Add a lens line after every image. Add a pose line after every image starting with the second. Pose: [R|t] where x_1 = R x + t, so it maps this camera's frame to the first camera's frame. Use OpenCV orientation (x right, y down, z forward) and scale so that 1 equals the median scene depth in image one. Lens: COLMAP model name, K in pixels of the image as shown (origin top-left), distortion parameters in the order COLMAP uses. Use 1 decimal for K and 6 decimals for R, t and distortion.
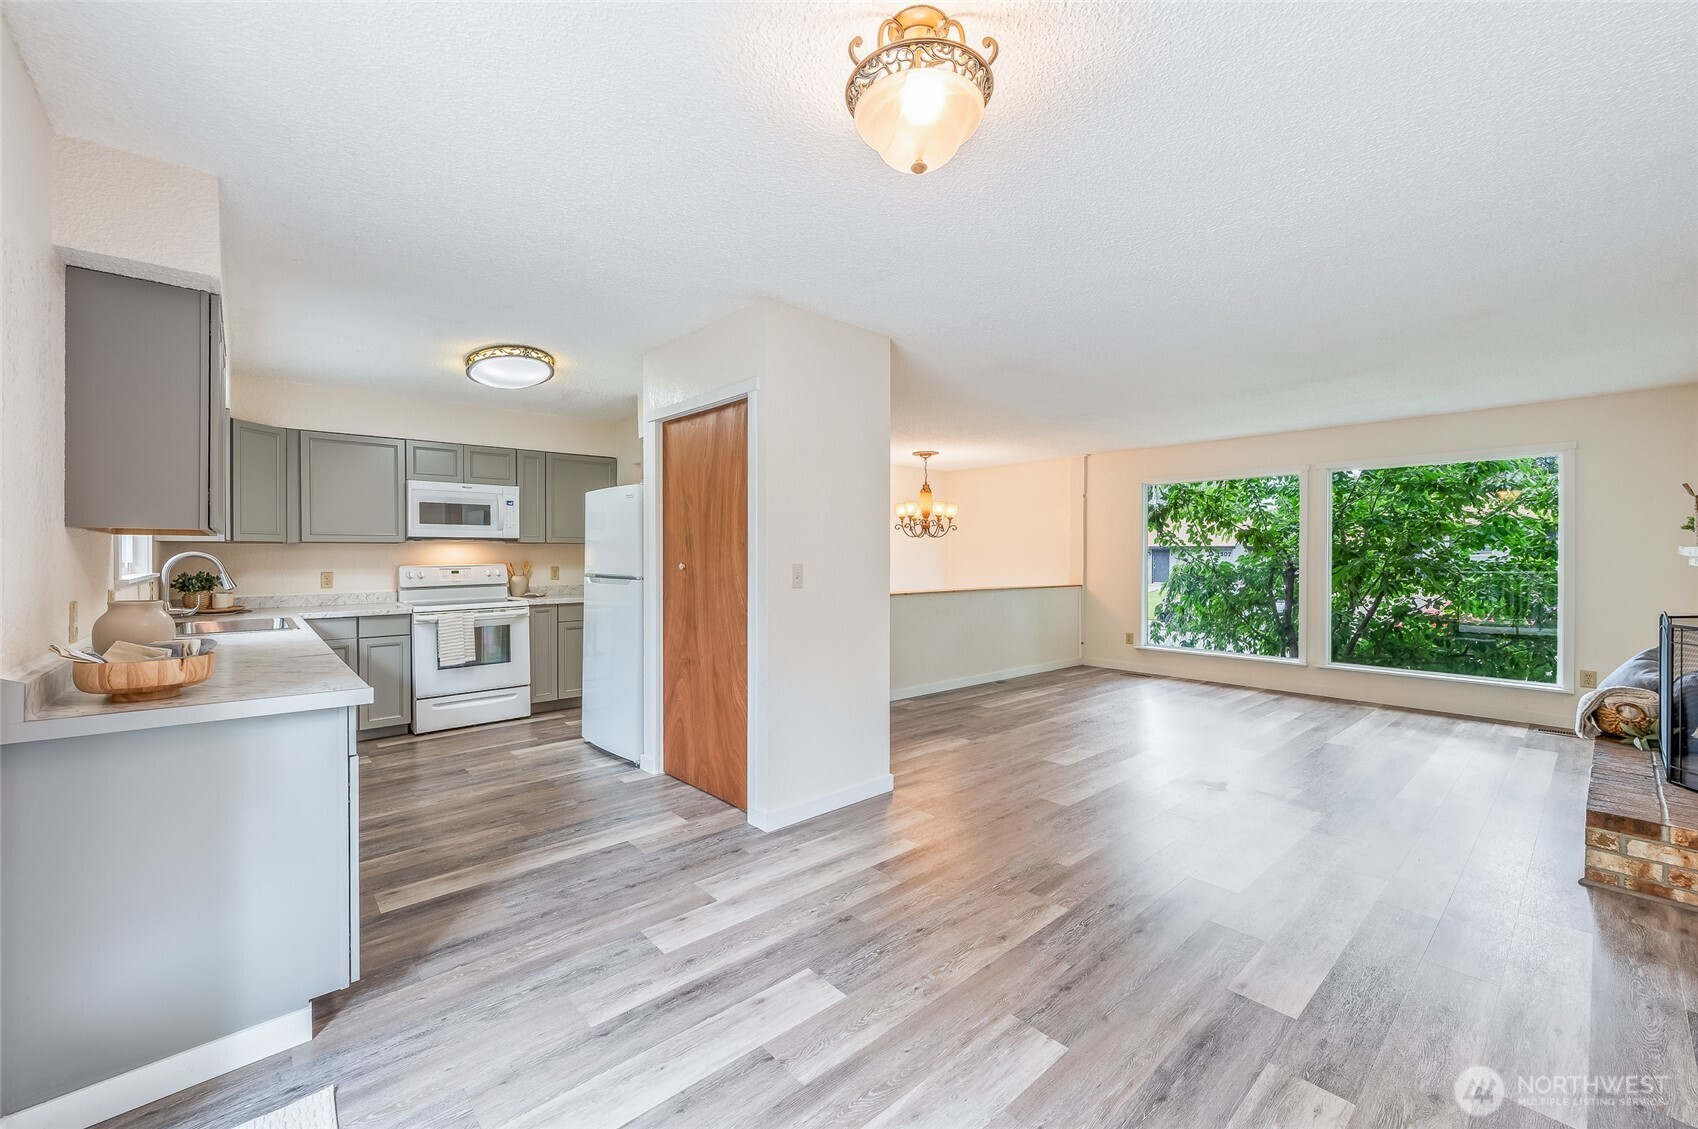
lens RADIAL K [[676.0, 0, 848.2], [0, 676.0, 559.5], [0, 0, 1]] dist [-0.000083, 0.000530]
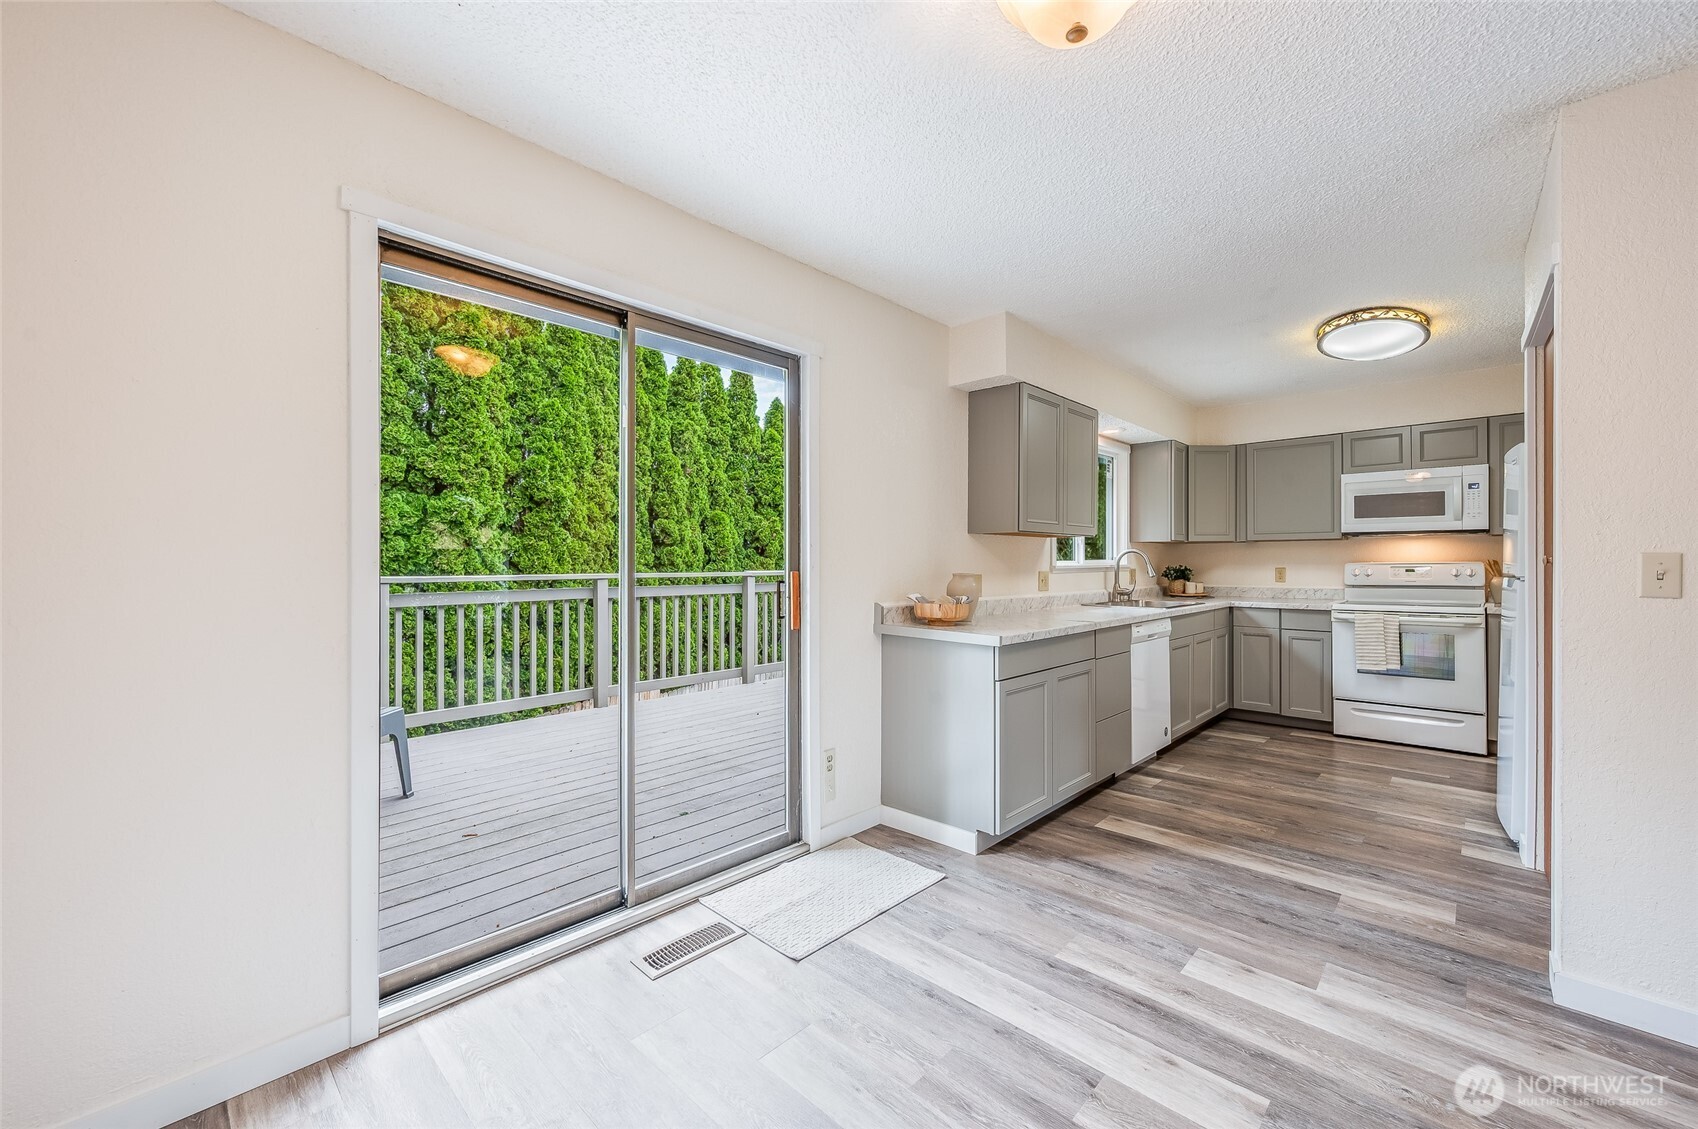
lens RADIAL K [[676.0, 0, 842.9], [0, 676.0, 559.4], [0, 0, 1]] dist [-0.000083, 0.000530]
pose [[0.079008, -0.002321, -0.996871, 0.436567], [-0.005378, 0.999982, -0.002755, 0.019200], [0.996859, 0.005579, 0.078994, 0.334372]]
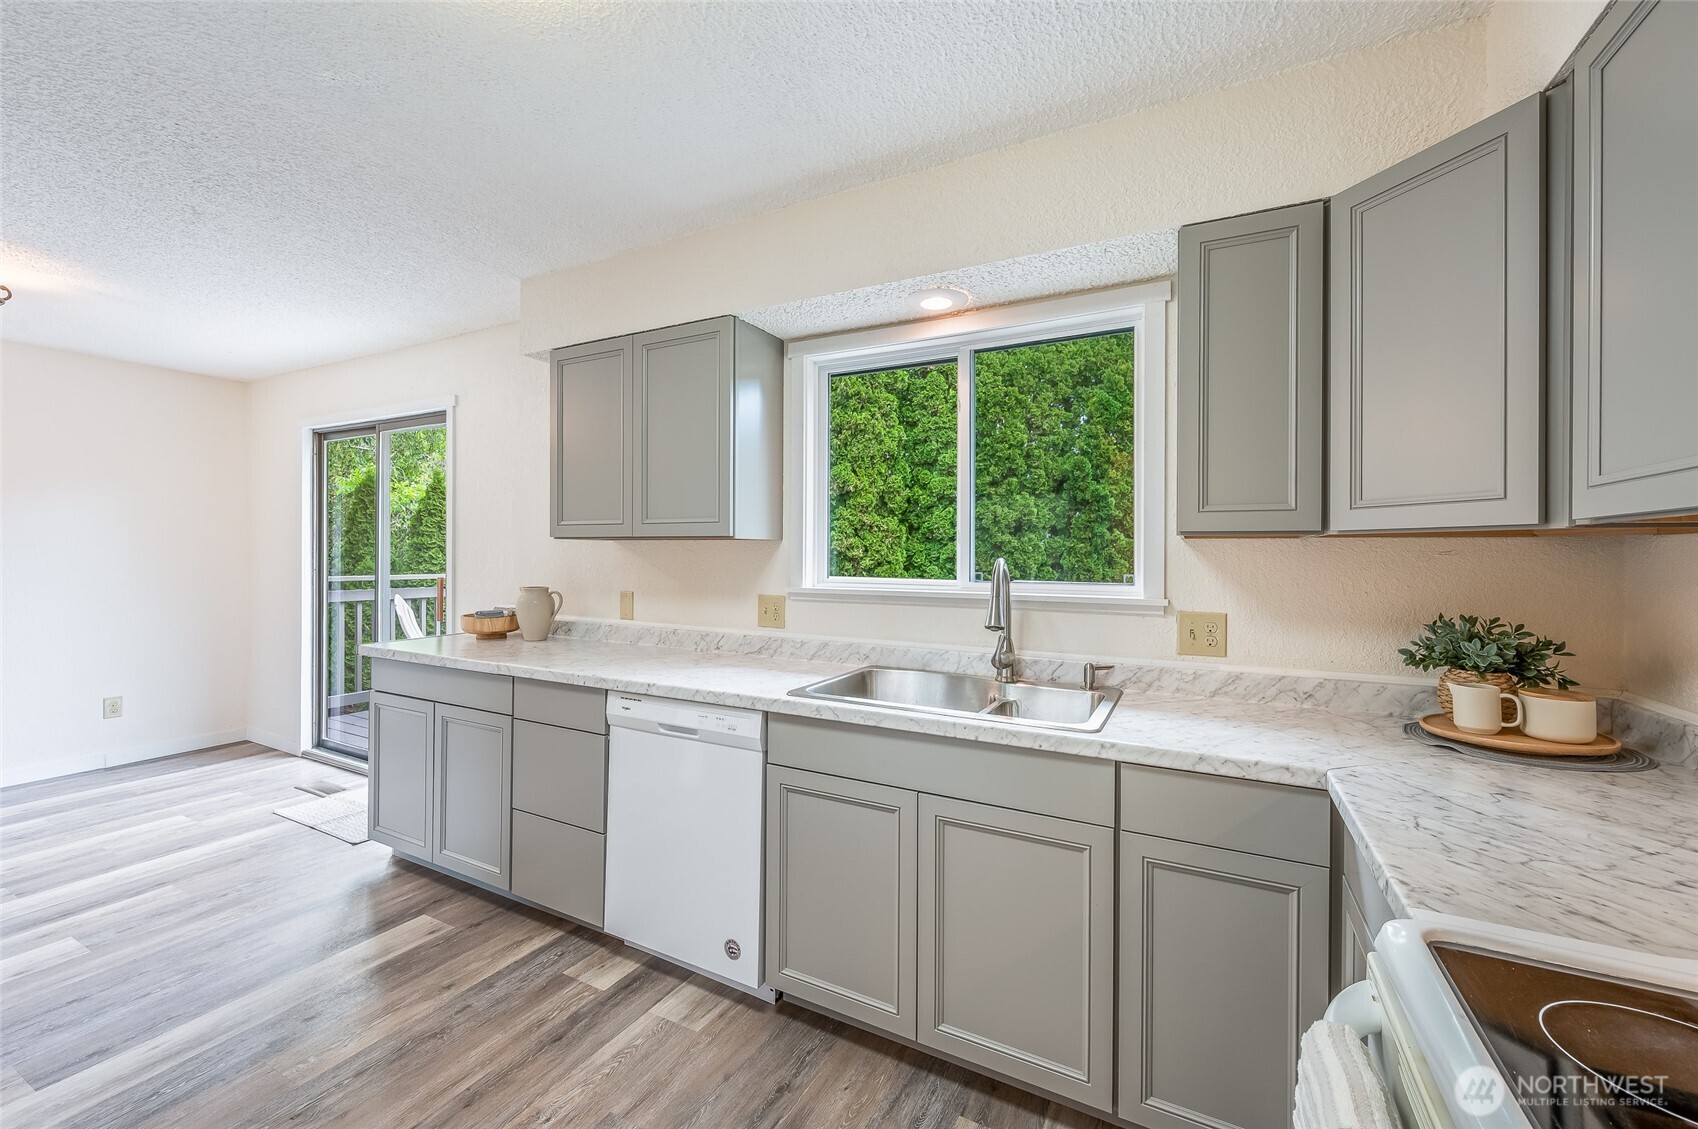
lens RADIAL K [[676.0, 0, 839.4], [0, 676.0, 561.9], [0, 0, 1]] dist [-0.000083, 0.000530]
pose [[-0.938266, -0.002775, -0.345904, -0.734417], [-0.008019, 0.999874, 0.013730, -0.017249], [0.345823, 0.015656, -0.938169, 1.712309]]
